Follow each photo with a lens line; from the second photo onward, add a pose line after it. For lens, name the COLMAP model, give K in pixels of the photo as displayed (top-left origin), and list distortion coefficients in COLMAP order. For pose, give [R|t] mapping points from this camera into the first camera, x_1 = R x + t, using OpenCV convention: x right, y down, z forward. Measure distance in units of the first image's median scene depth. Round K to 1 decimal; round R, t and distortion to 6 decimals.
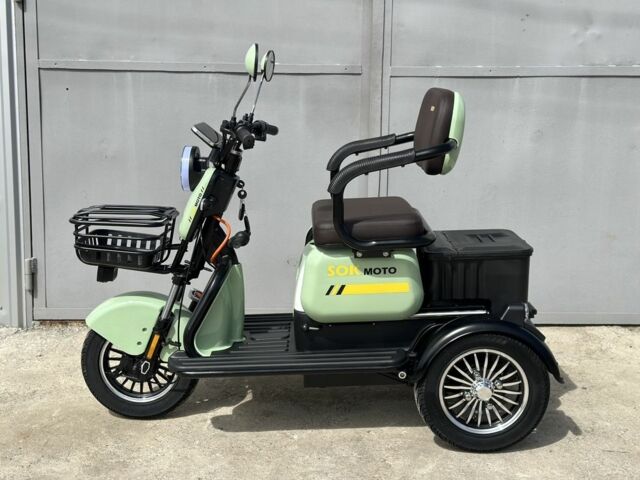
lens RADIAL K [[893.9, 0, 316.1], [0, 893.9, 237.8], [0, 0, 1]] dist [0.130044, 0.000000]
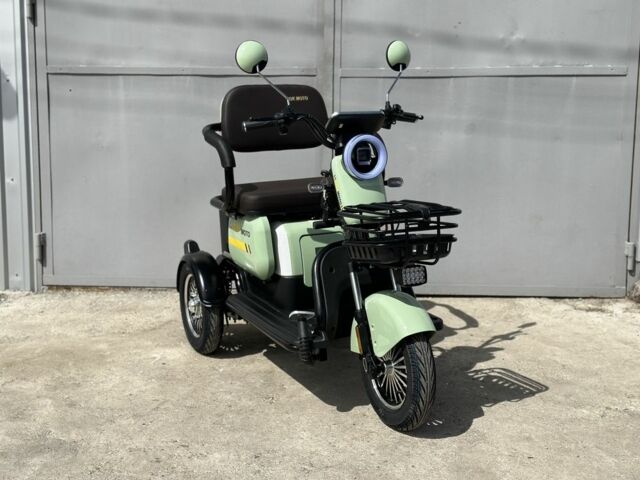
lens RADIAL K [[893.9, 0, 318.2], [0, 893.9, 241.8], [0, 0, 1]] dist [0.130044, 0.000000]
pose [[0.994275, 0.008517, -0.106509, 0.228894], [-0.010302, 0.999815, -0.016224, 0.065318], [0.106351, 0.017228, 0.994179, -0.187833]]
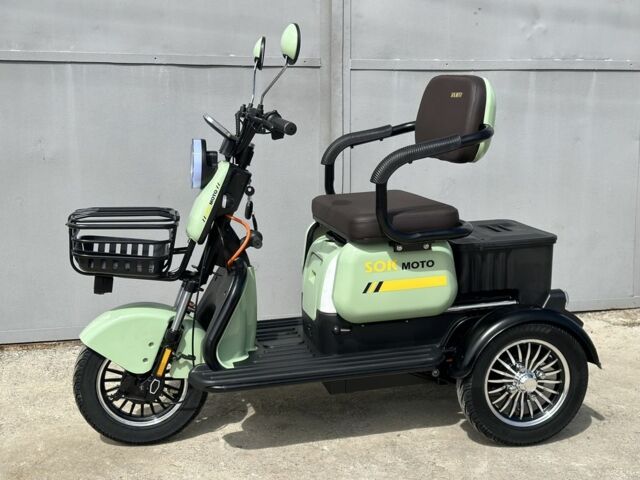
lens RADIAL K [[893.9, 0, 315.6], [0, 893.9, 242.3], [0, 0, 1]] dist [0.130044, 0.000000]
pose [[0.974574, -0.041945, 0.220106, -0.223559], [0.044005, 0.999021, -0.004462, 0.011643], [-0.219704, 0.014034, 0.975466, 0.085826]]
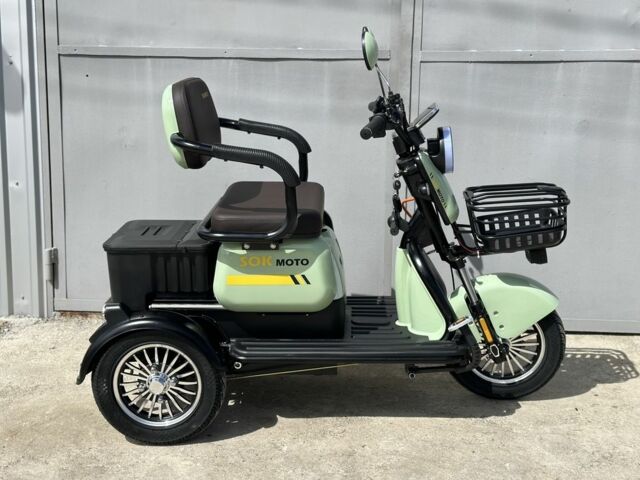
lens RADIAL K [[893.9, 0, 316.9], [0, 893.9, 242.8], [0, 0, 1]] dist [0.130044, 0.000000]
pose [[0.993352, 0.020628, -0.113254, 0.109546], [-0.018044, 0.999554, 0.023788, -0.015710], [0.113694, -0.021586, 0.993281, 0.072623]]
